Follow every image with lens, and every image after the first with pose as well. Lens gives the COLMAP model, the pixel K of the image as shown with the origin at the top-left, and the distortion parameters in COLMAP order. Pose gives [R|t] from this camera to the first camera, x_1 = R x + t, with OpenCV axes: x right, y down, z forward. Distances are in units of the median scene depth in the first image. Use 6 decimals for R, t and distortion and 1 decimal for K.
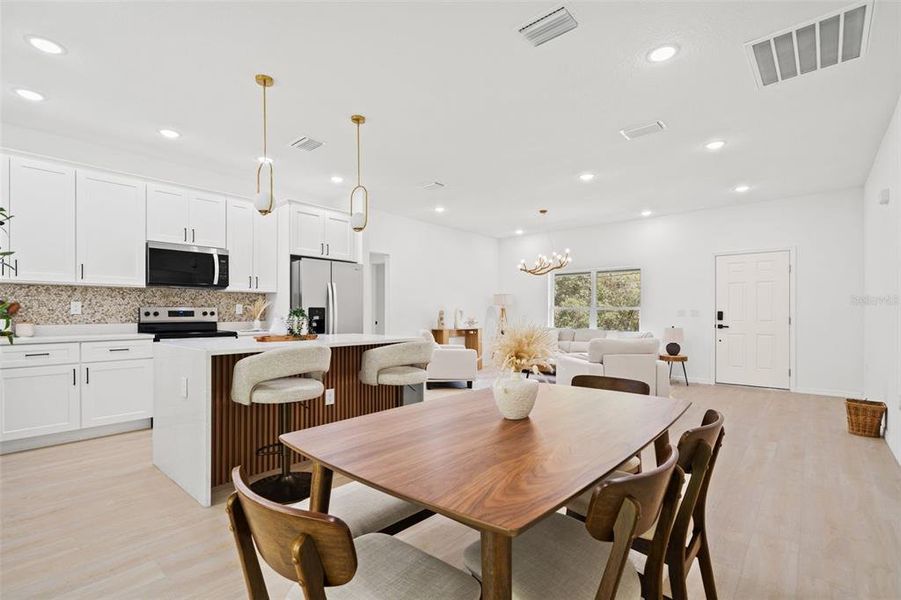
lens RADIAL K [[419.0, 0, 444.2], [0, 419.0, 313.1], [0, 0, 1]] dist [0.001849, 0.000188]
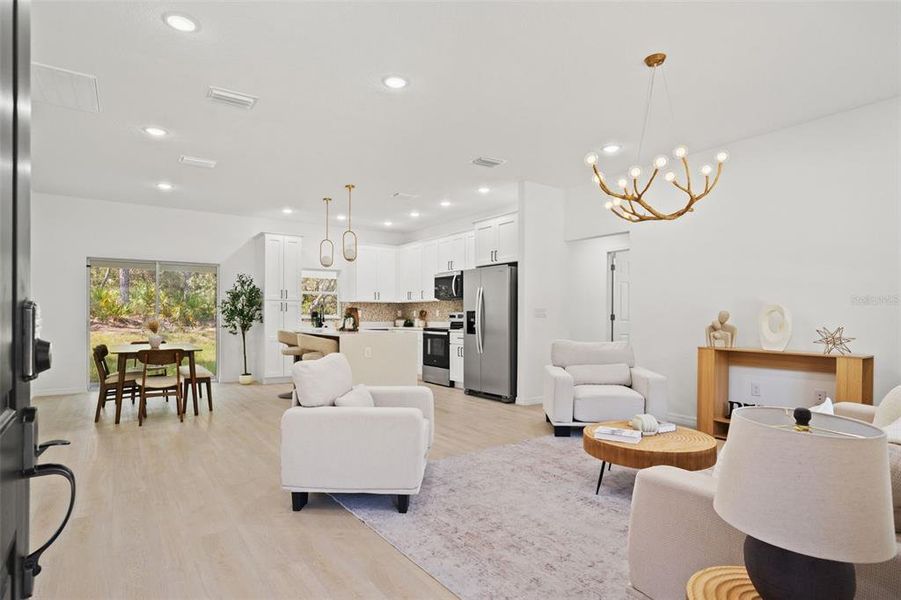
lens RADIAL K [[476.5, 0, 438.1], [0, 476.5, 317.4], [0, 0, 1]] dist [0.001431, 0.000440]
pose [[-0.248059, 0.001177, -0.968744, 0.999318], [-0.002883, 0.999994, 0.001953, 0.001669], [0.968741, 0.003277, -0.248054, 1.262781]]
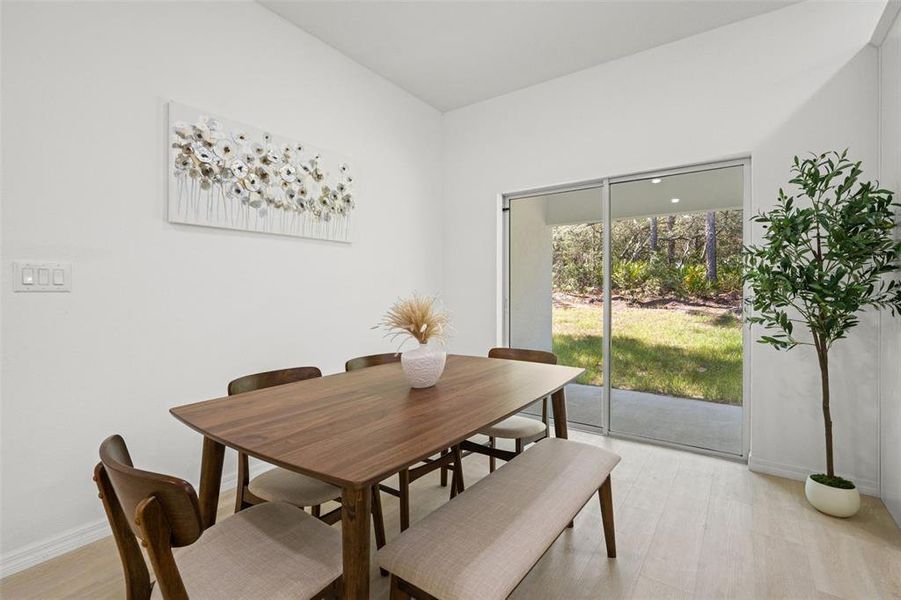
lens RADIAL K [[416.1, 0, 441.3], [0, 416.1, 295.2], [0, 0, 1]] dist [-0.001252, 0.000048]
pose [[-0.995675, -0.001180, -0.092893, 0.072880], [-0.001880, 0.999970, 0.007449, 0.004320], [0.092882, 0.007591, -0.995648, 0.645816]]
